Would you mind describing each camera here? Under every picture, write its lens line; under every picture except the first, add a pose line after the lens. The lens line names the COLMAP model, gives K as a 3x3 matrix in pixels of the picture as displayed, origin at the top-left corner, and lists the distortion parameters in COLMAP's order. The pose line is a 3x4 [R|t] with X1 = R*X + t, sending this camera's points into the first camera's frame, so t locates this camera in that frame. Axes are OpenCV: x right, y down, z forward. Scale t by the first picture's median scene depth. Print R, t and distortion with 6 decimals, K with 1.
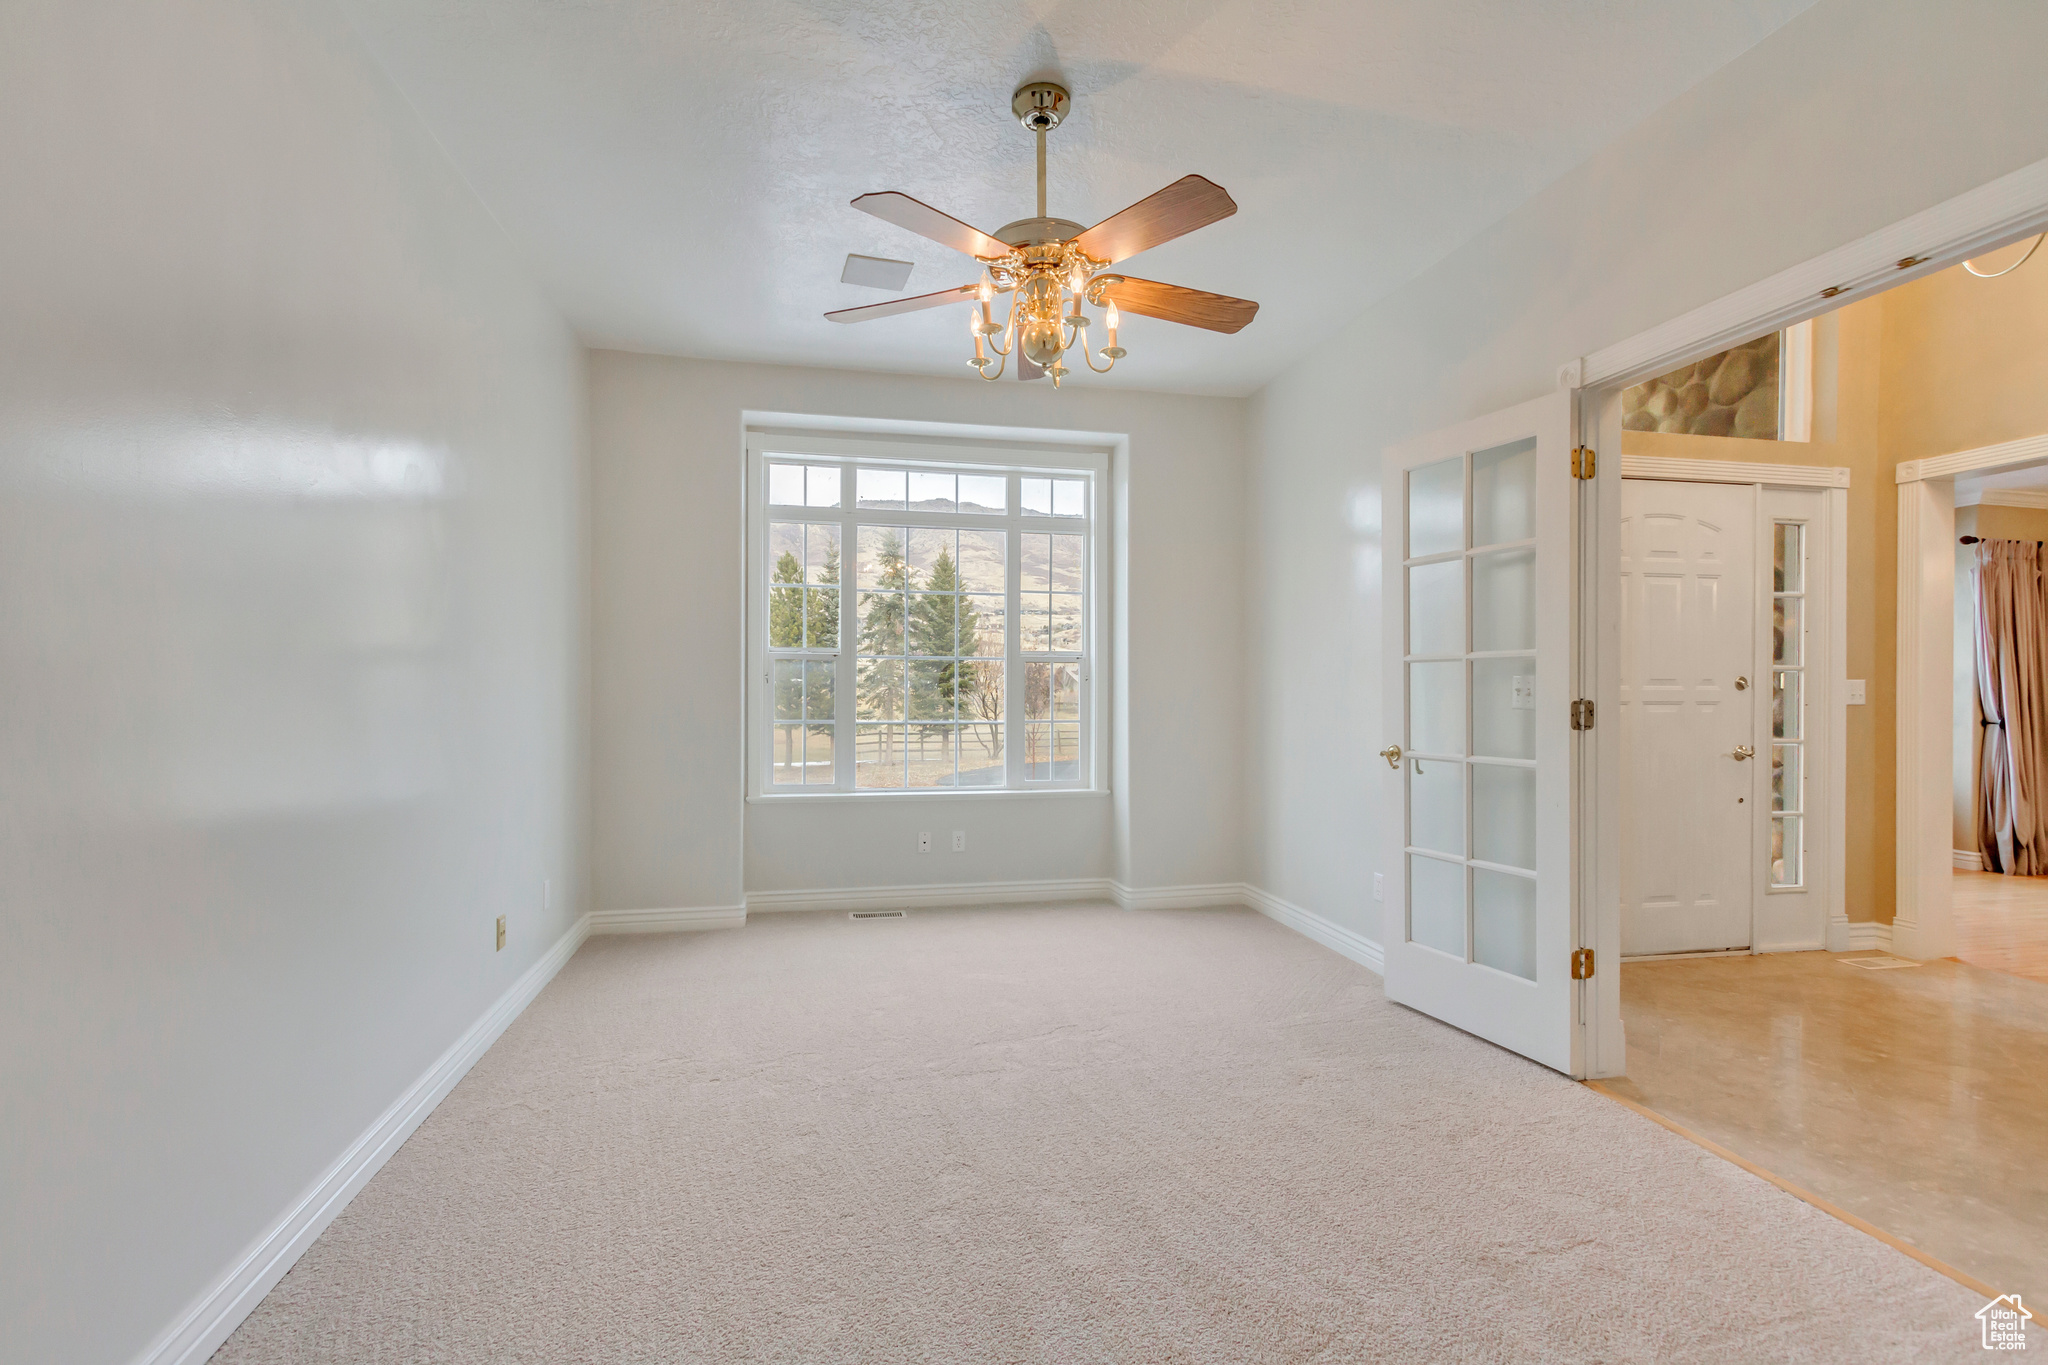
lens RADIAL K [[938.6, 0, 1011.2], [0, 938.6, 683.9], [0, 0, 1]] dist [0.002668, -0.000179]
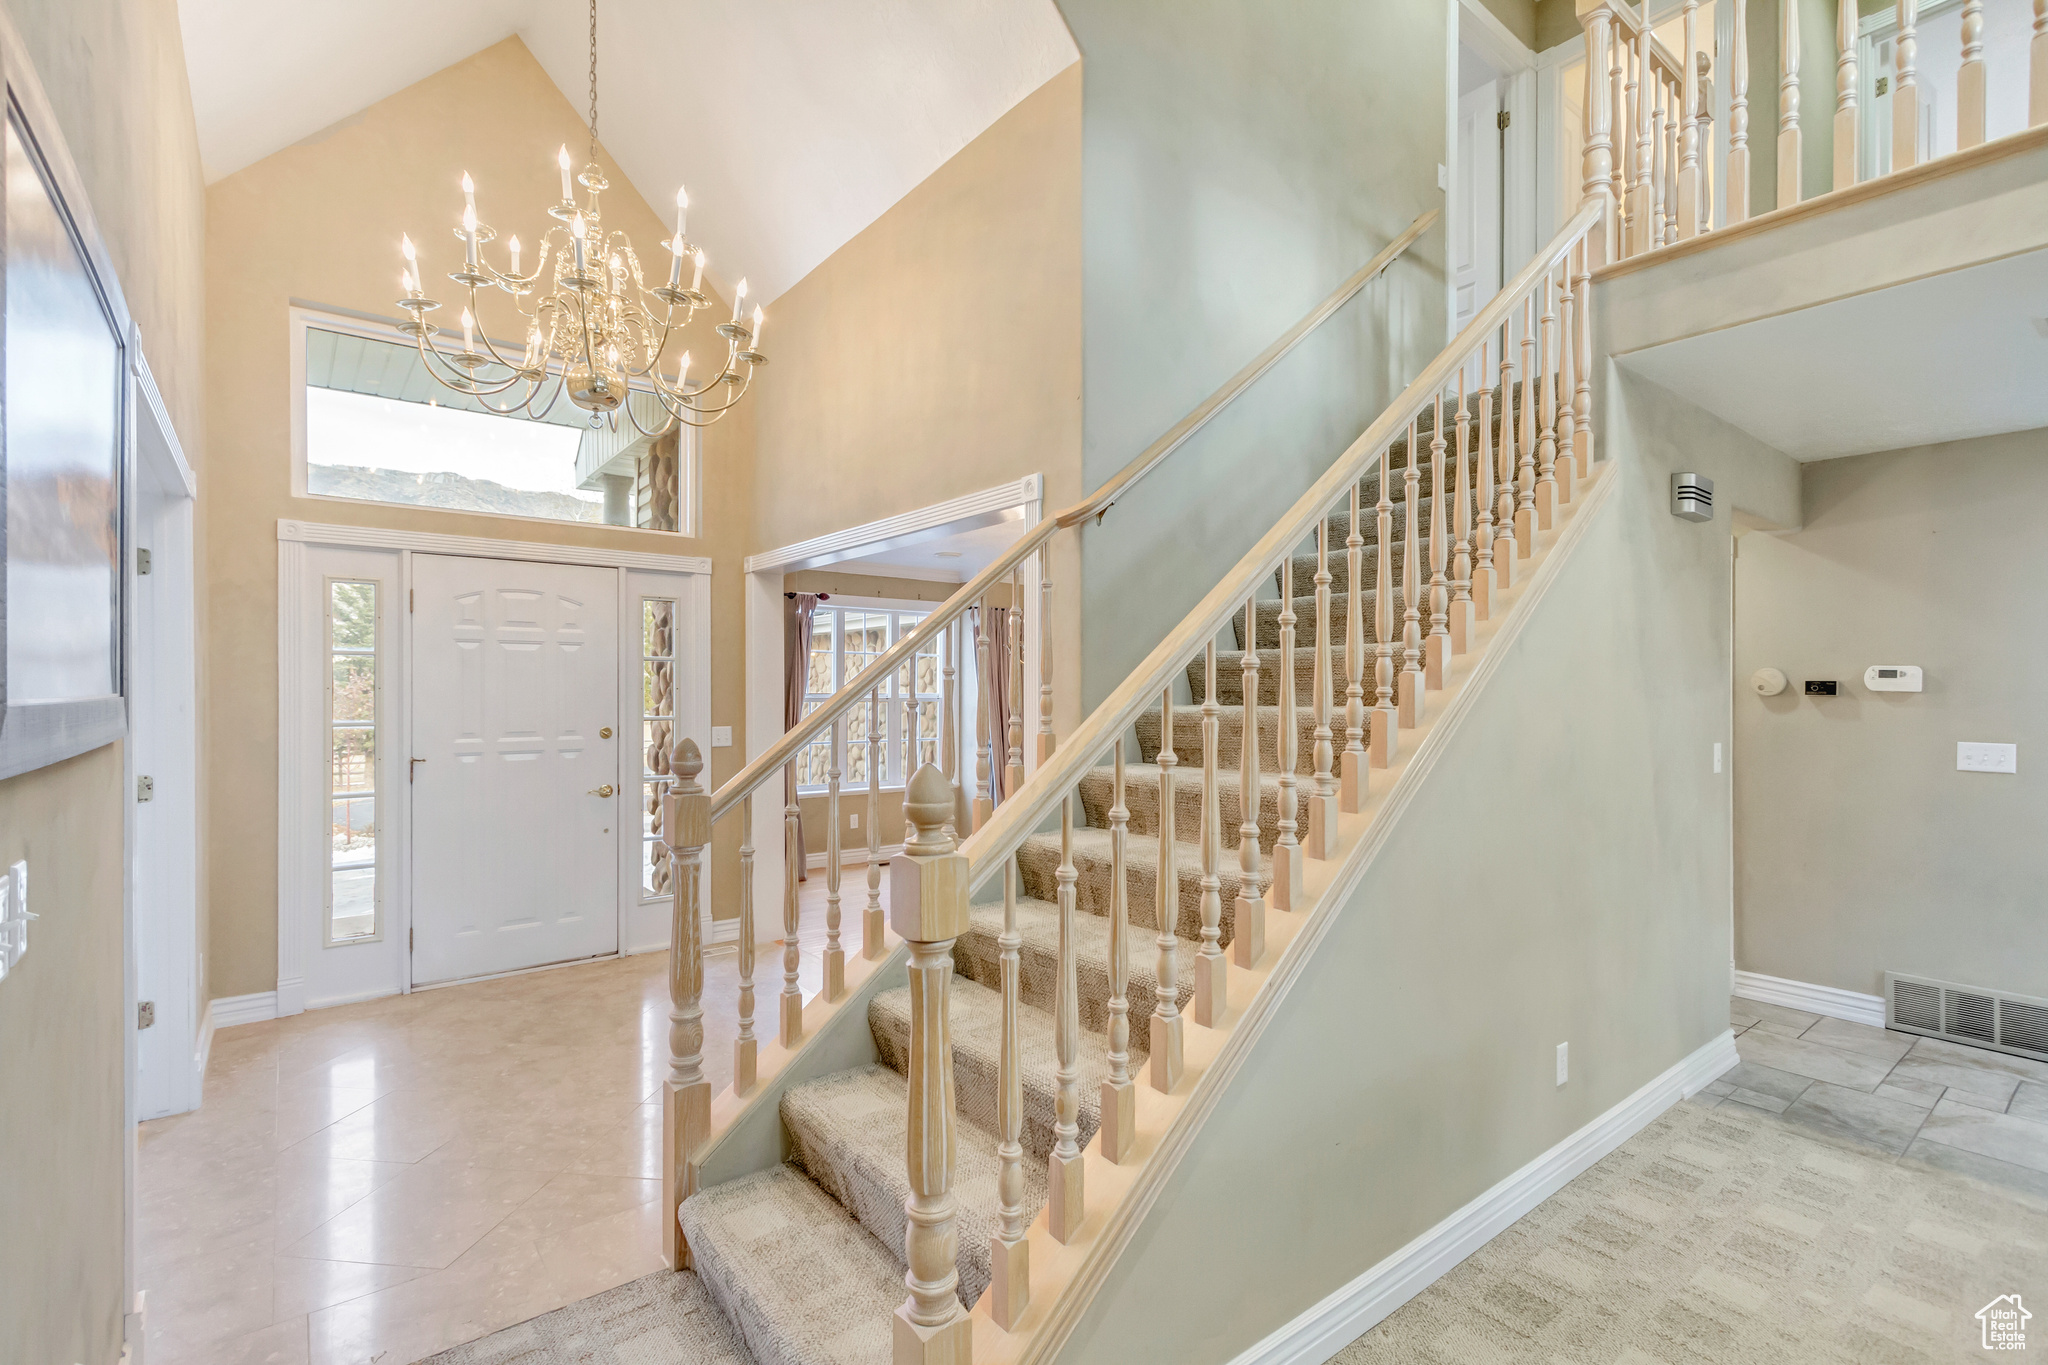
lens RADIAL K [[938.6, 0, 1011.2], [0, 938.6, 683.9], [0, 0, 1]] dist [0.002668, -0.000179]
pose [[0.896319, 0.000069, 0.443409, 0.709466], [0.000440, 0.999999, -0.001046, -0.061800], [-0.443409, 0.001133, 0.896319, -0.303953]]
